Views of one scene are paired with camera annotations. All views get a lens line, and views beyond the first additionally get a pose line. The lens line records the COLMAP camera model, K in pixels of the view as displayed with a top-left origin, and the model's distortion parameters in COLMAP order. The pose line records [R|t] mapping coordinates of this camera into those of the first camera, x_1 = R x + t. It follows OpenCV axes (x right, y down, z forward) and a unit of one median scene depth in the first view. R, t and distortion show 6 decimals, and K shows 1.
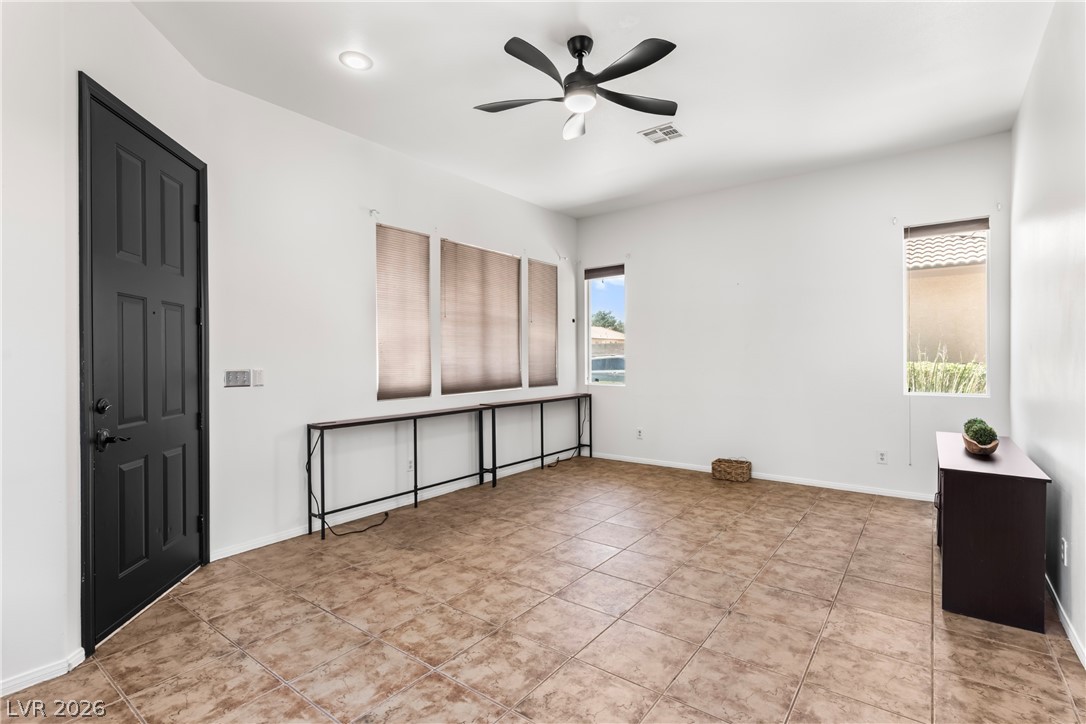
lens RADIAL K [[512.8, 0, 545.5], [0, 512.8, 348.3], [0, 0, 1]] dist [-0.000529, 0.003245]
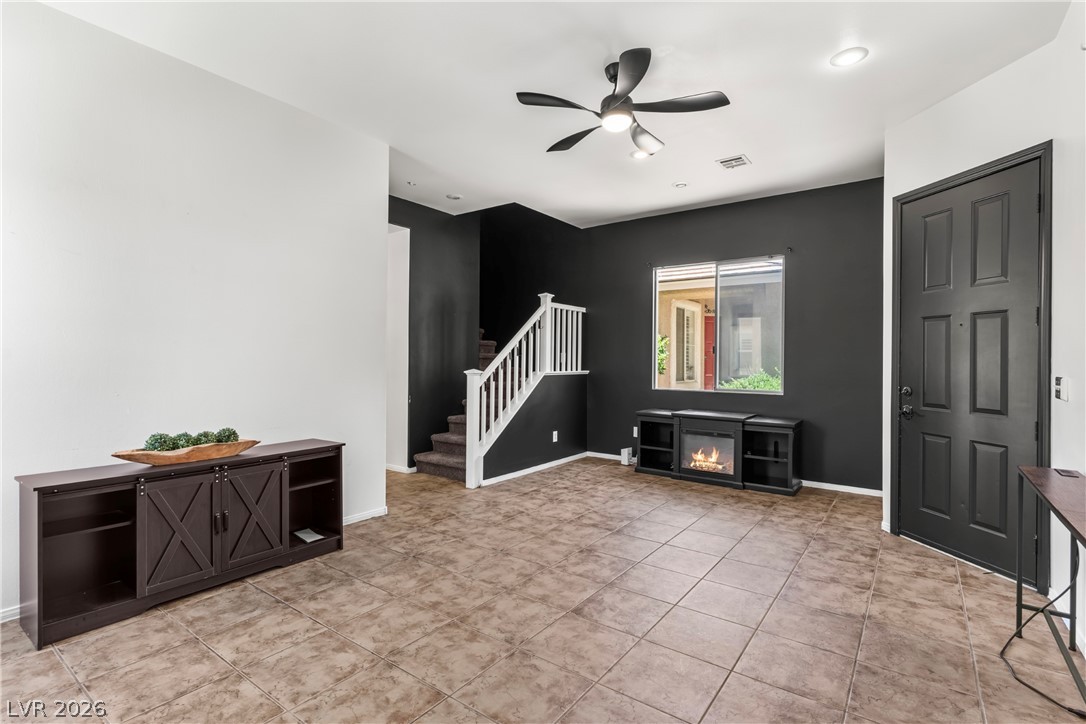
lens RADIAL K [[512.8, 0, 545.2], [0, 512.8, 358.9], [0, 0, 1]] dist [-0.000529, 0.003245]
pose [[-0.999892, -0.000300, -0.014670, 0.183187], [-0.000042, 0.999844, -0.017641, 0.024729], [0.014673, -0.017638, -0.999737, 1.627838]]
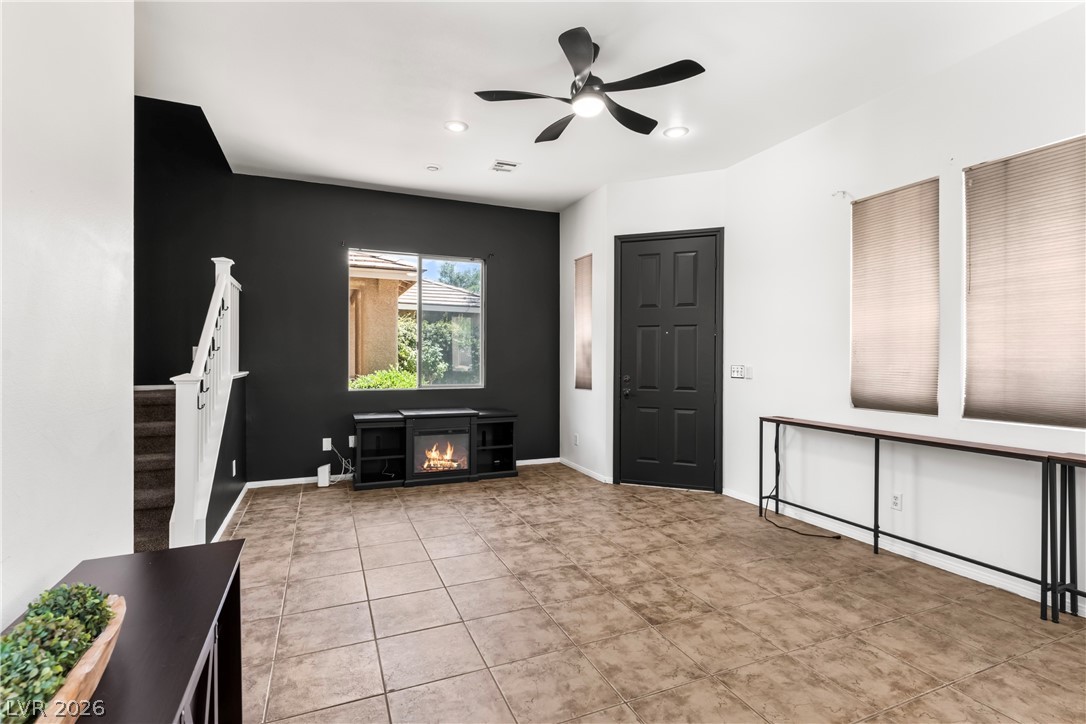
lens RADIAL K [[512.8, 0, 544.2], [0, 512.8, 355.6], [0, 0, 1]] dist [-0.000529, 0.003245]
pose [[-0.493814, 0.002647, -0.869564, 0.782556], [0.015293, 0.999867, -0.005641, 0.012817], [0.869433, -0.016084, -0.493788, 1.128254]]
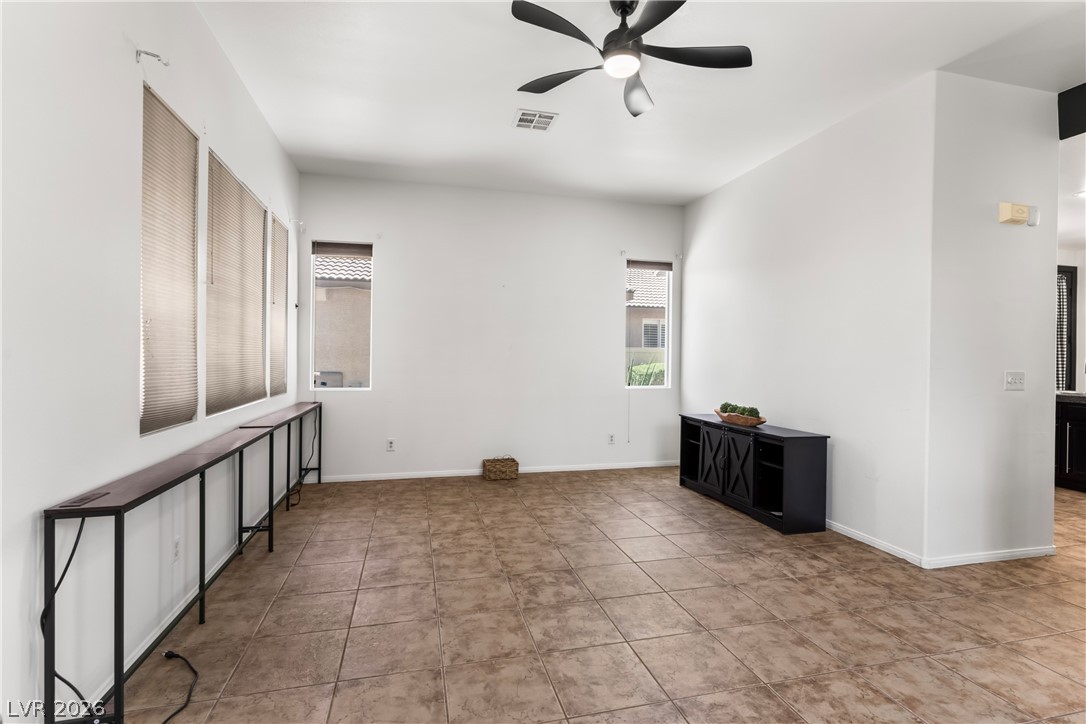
lens RADIAL K [[512.8, 0, 543.9], [0, 512.8, 348.4], [0, 0, 1]] dist [-0.000529, 0.003245]
pose [[0.622793, 0.026440, 0.781940, -0.549524], [-0.027656, 0.999548, -0.011771, 0.013032], [-0.781898, -0.014294, 0.623243, 0.439297]]
